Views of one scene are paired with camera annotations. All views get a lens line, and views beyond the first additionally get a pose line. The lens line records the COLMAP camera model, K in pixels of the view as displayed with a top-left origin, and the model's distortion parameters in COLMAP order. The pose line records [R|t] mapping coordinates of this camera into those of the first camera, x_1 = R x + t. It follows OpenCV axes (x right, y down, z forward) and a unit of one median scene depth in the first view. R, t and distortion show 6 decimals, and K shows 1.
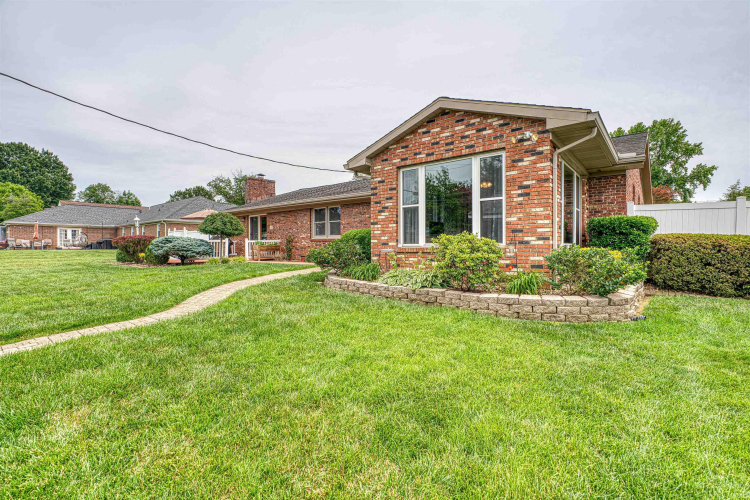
lens RADIAL K [[346.0, 0, 375.9], [0, 346.0, 248.3], [0, 0, 1]] dist [-0.004815, 0.001969]
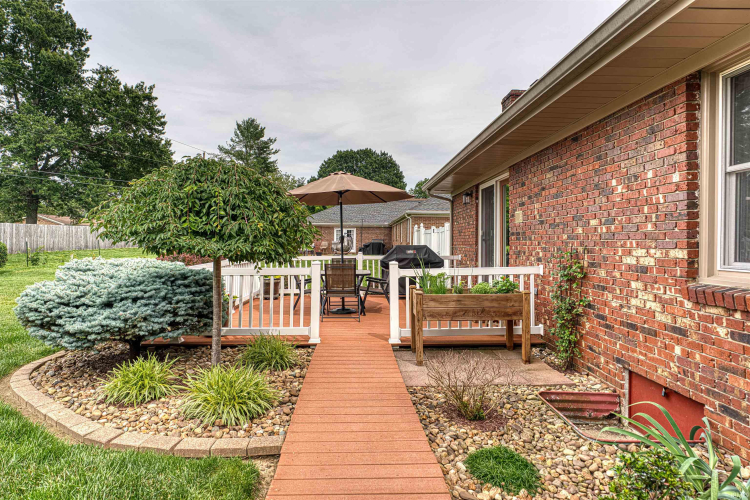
lens RADIAL K [[415.9, 0, 375.0], [0, 415.9, 250.0], [0, 0, 1]] dist [-0.000289, -0.000105]
pose [[0.657484, 0.014816, -0.753323, -0.268211], [-0.004668, 0.999868, 0.015591, -0.080501], [0.753454, -0.006734, 0.657466, 1.453546]]
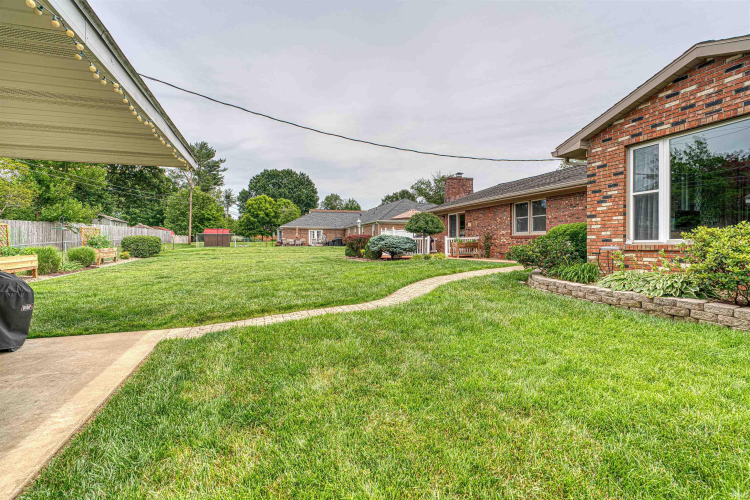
lens RADIAL K [[346.0, 0, 375.9], [0, 346.0, 248.3], [0, 0, 1]] dist [-0.004815, 0.001969]
pose [[0.851461, 0.005263, -0.524391, -0.012076], [-0.000925, 0.999963, 0.008535, 0.000066], [0.524417, -0.006782, 0.851435, -0.003291]]
